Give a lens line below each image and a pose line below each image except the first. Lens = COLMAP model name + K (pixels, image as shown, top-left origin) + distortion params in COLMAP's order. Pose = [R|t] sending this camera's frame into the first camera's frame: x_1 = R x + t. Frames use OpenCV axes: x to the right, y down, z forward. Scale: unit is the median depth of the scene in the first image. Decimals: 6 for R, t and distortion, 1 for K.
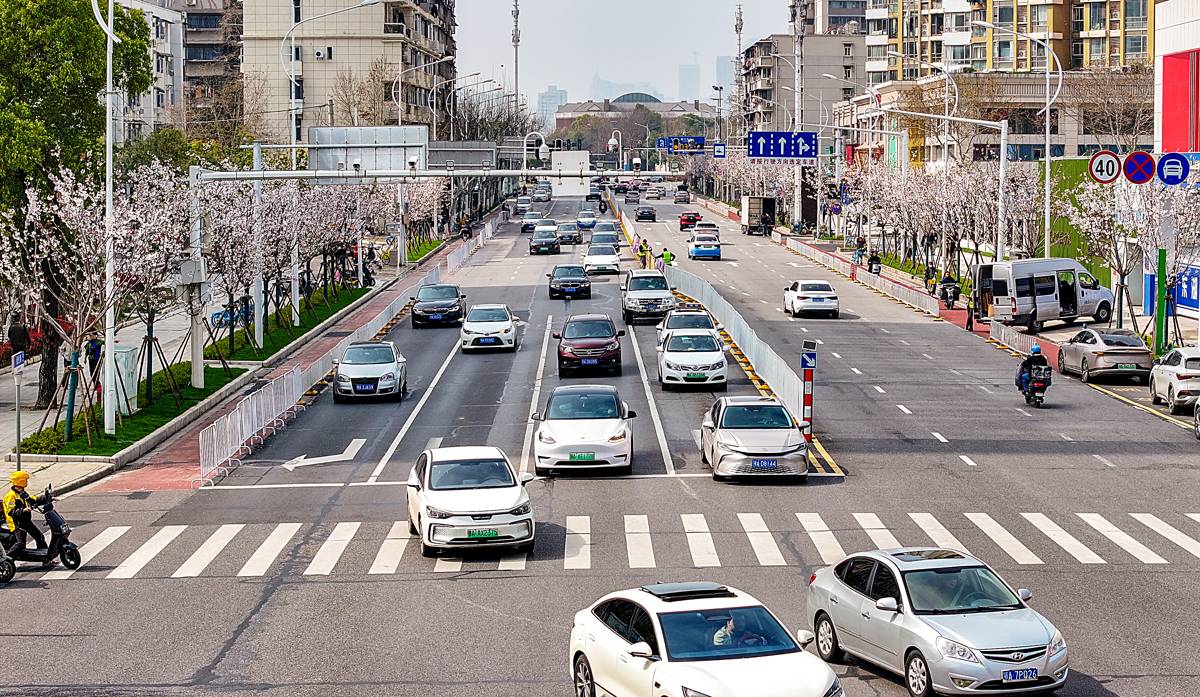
lens RADIAL K [[2438.8, 0, 600.2], [0, 2438.8, 348.5], [0, 0, 1]] dist [-0.076294, 0.000000]
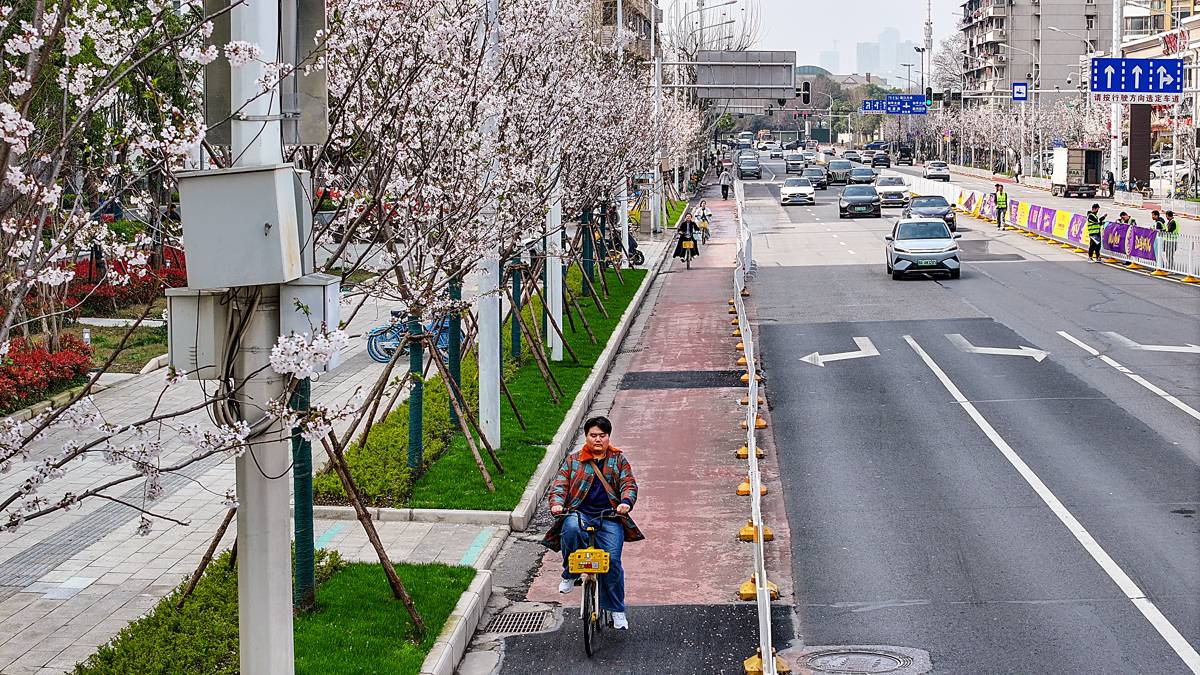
lens RADIAL K [[2412.1, 0, 600.2], [0, 2412.1, 337.1], [0, 0, 1]] dist [-0.031290, 0.000000]
pose [[0.997493, 0.007621, -0.070352, -0.037666], [-0.007083, 0.999944, 0.007903, -0.007577], [0.070409, -0.007385, 0.997491, 0.245762]]
